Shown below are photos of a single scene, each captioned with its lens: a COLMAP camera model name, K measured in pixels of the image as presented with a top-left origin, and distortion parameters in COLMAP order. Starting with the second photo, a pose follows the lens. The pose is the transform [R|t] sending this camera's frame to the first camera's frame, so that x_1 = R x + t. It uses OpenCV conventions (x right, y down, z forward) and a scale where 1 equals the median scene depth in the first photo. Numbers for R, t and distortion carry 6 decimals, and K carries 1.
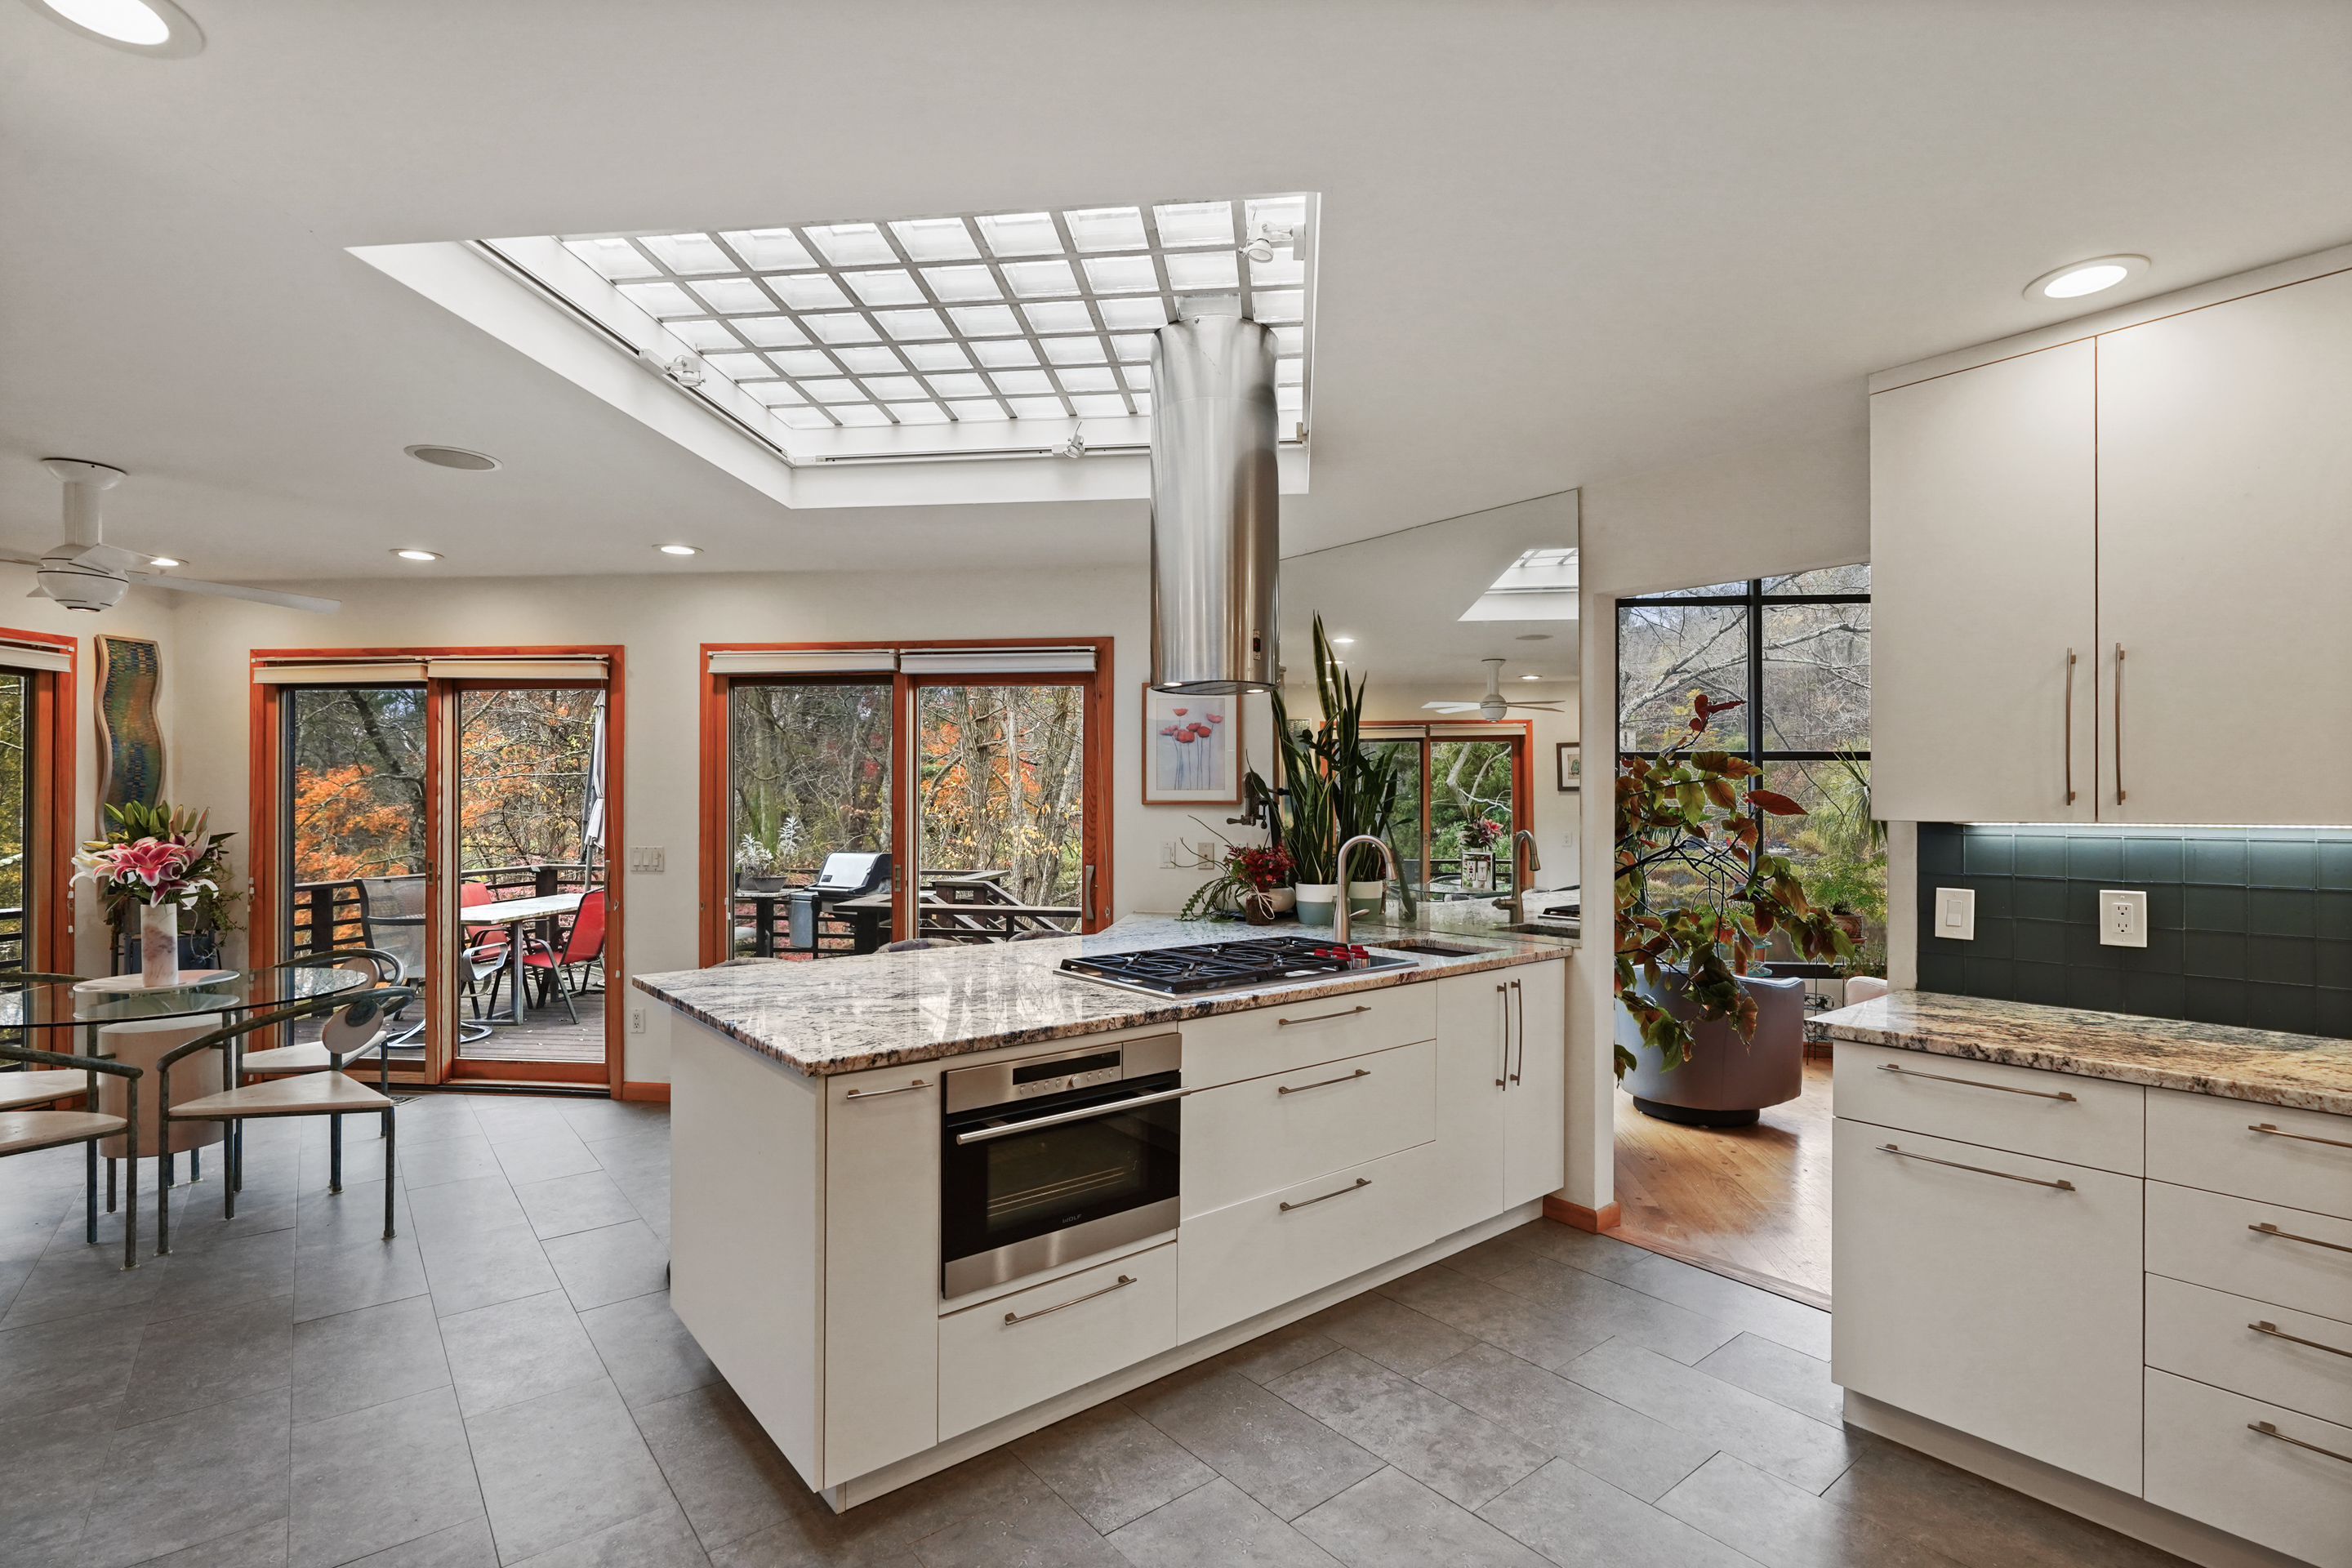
lens RADIAL K [[1068.7, 0, 1170.7], [0, 1068.7, 807.7], [0, 0, 1]] dist [-0.004295, 0.000169]
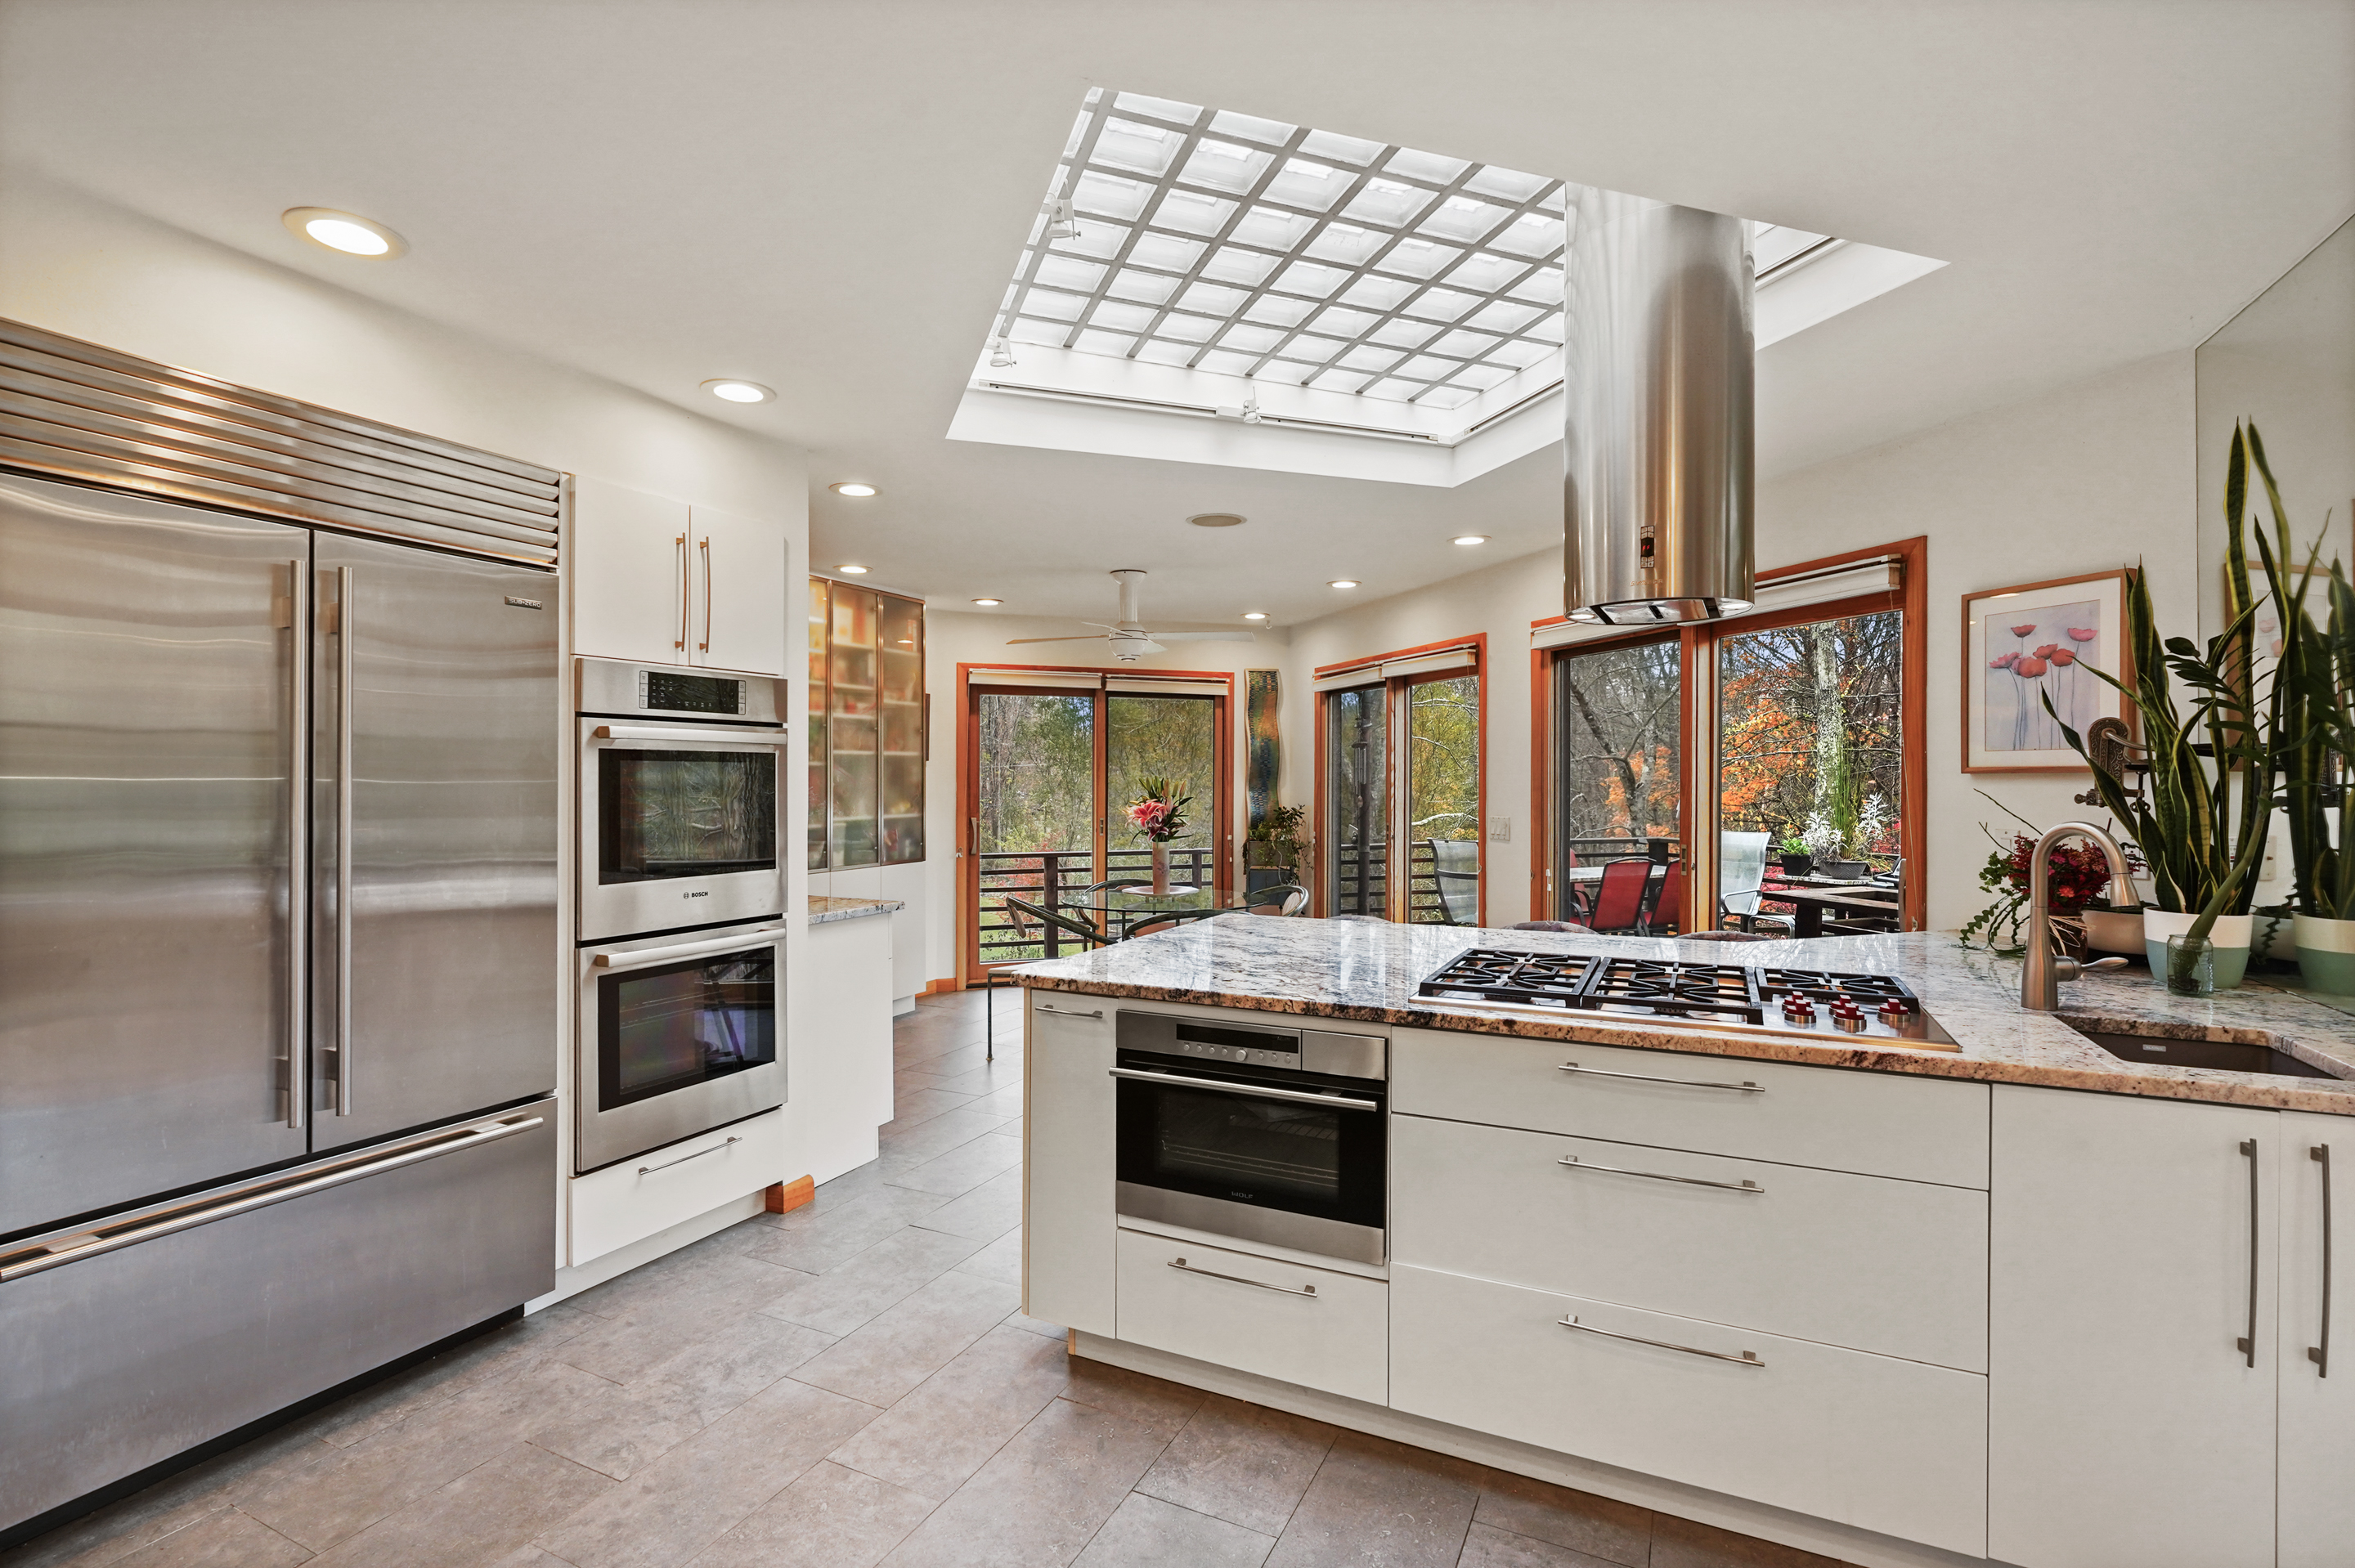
lens RADIAL K [[1087.4, 0, 1194.6], [0, 1087.4, 785.8], [0, 0, 1]] dist [-0.002541, 0.001361]
pose [[0.434859, 0.001132, -0.900498, 0.386573], [-0.001243, 0.999999, 0.000657, 0.004973], [0.900498, 0.000834, 0.434860, 0.261050]]
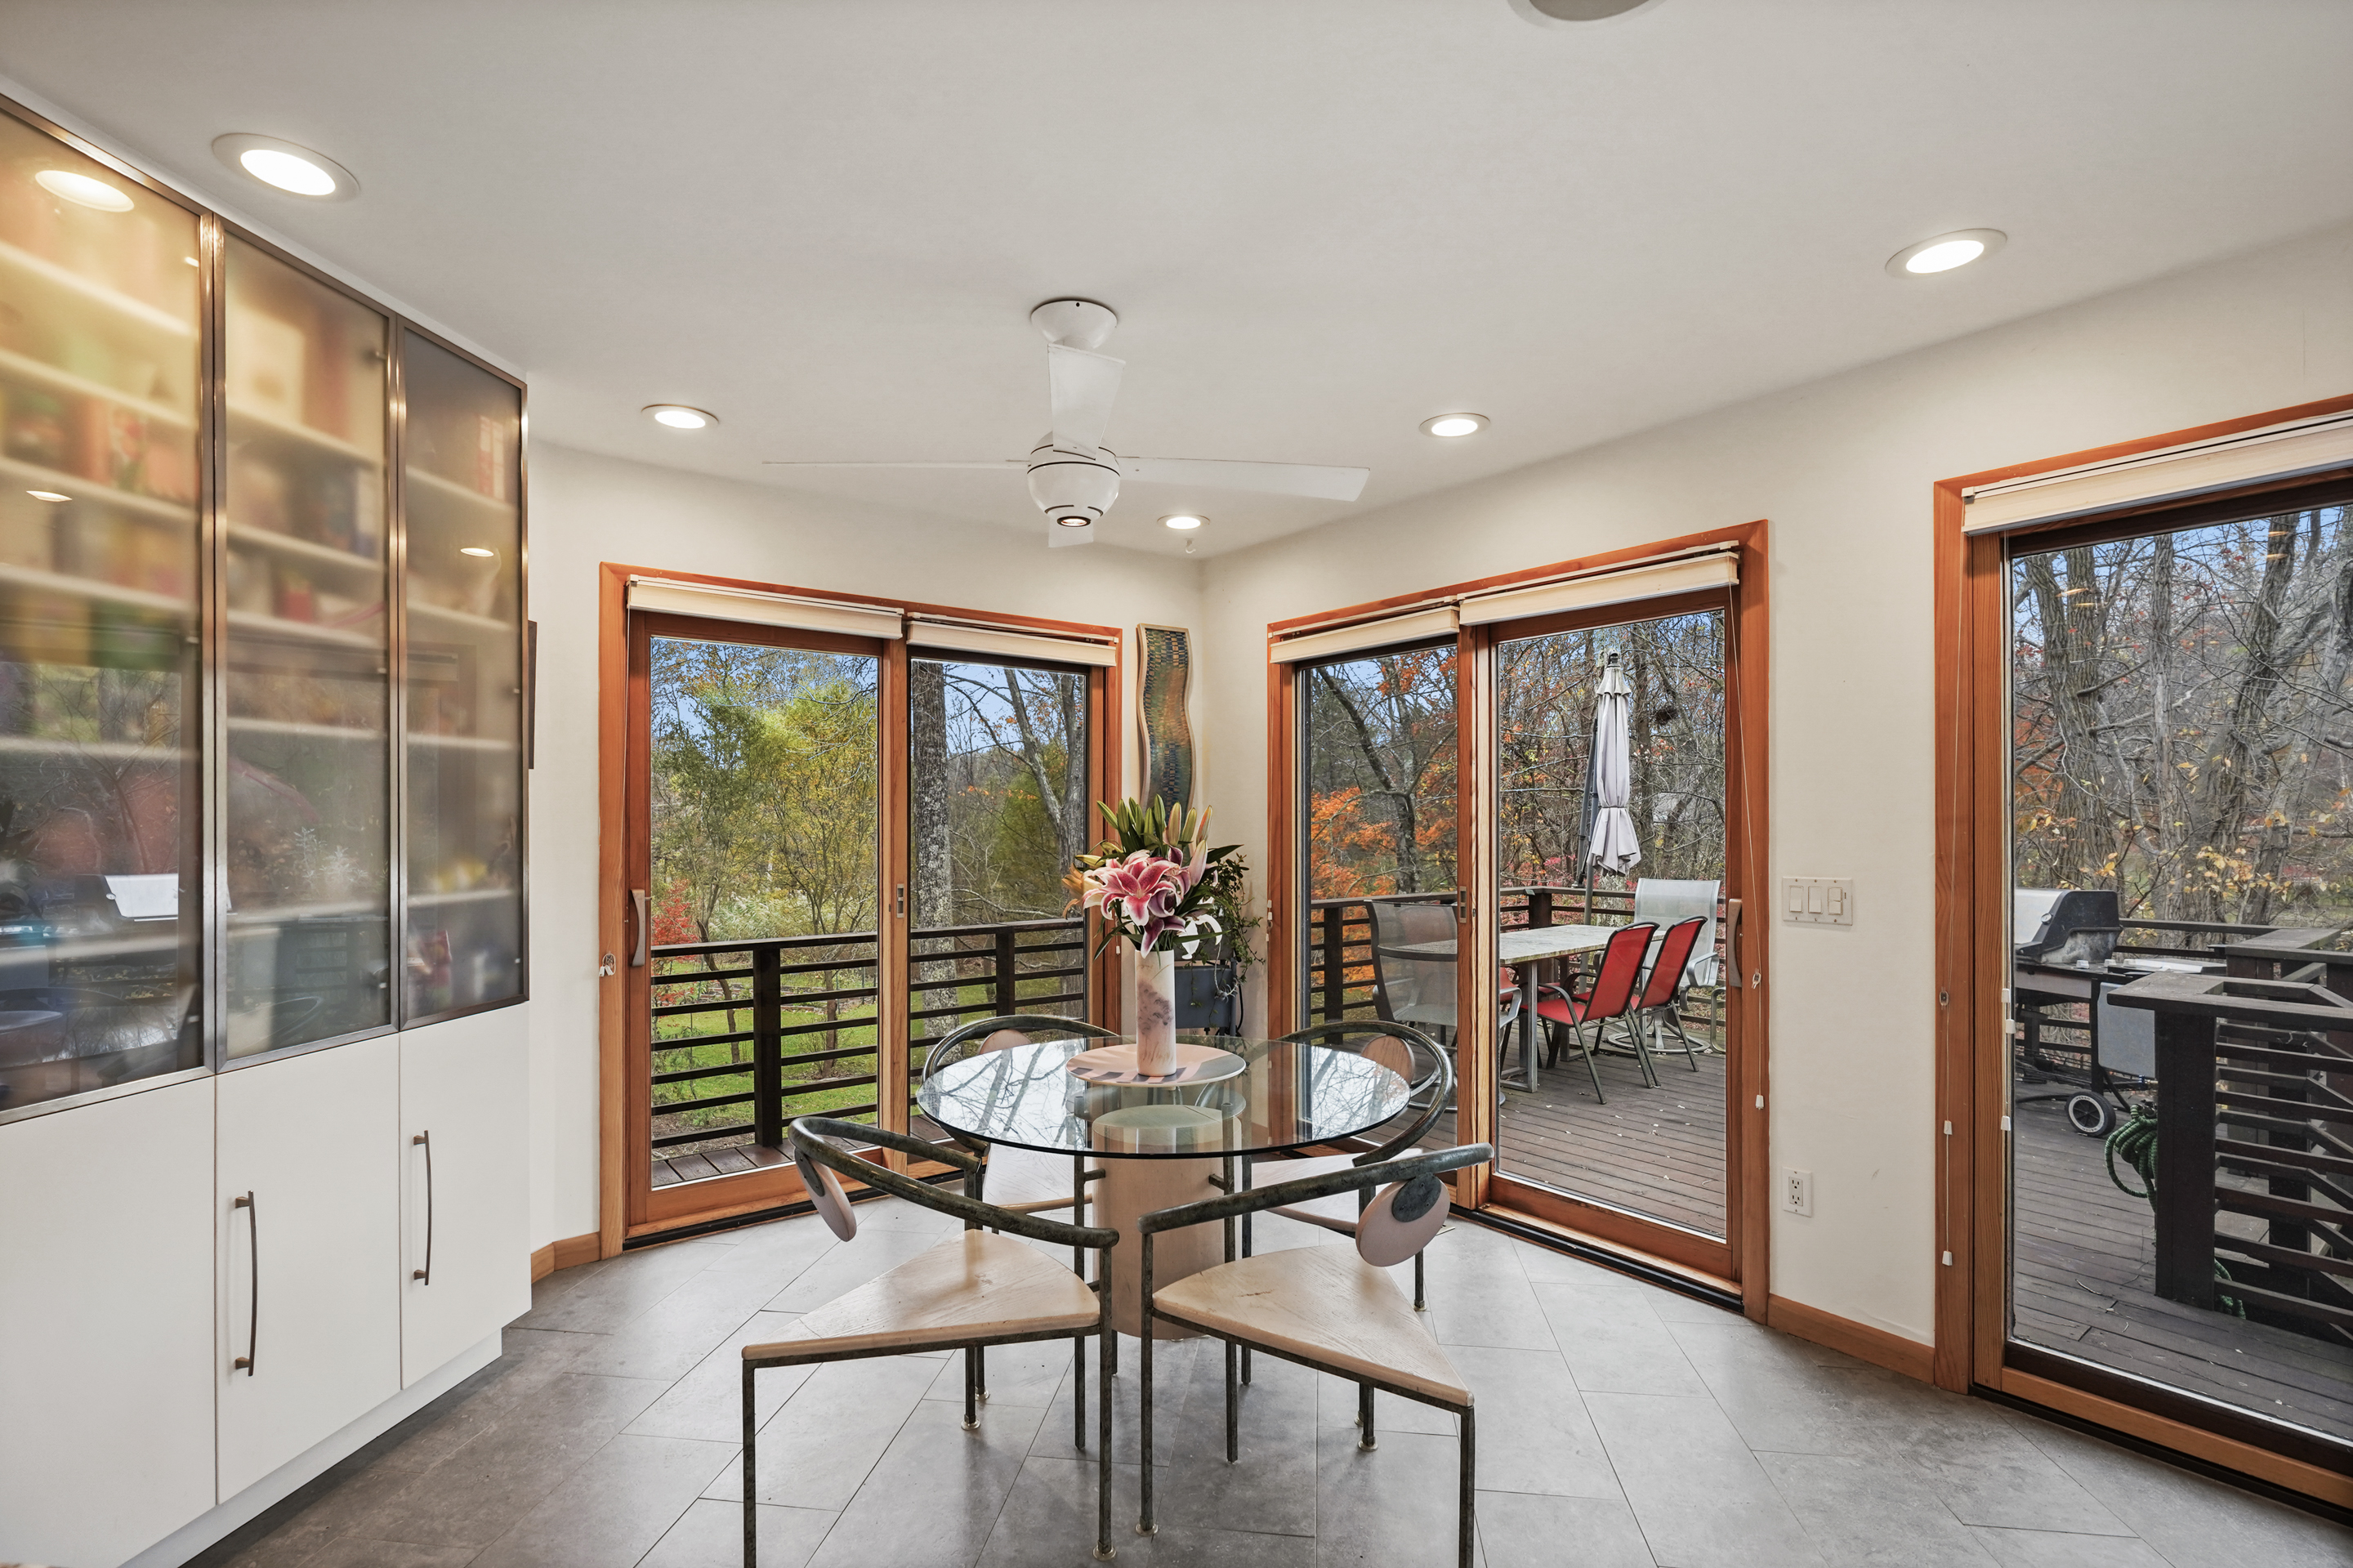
lens RADIAL K [[1078.7, 0, 1172.2], [0, 1078.7, 824.5], [0, 0, 1]] dist [-0.004625, 0.001030]
pose [[0.686783, -0.004153, -0.726850, -0.335814], [0.003569, 0.999991, -0.002341, 0.009792], [0.726853, -0.000987, 0.686792, 0.405720]]
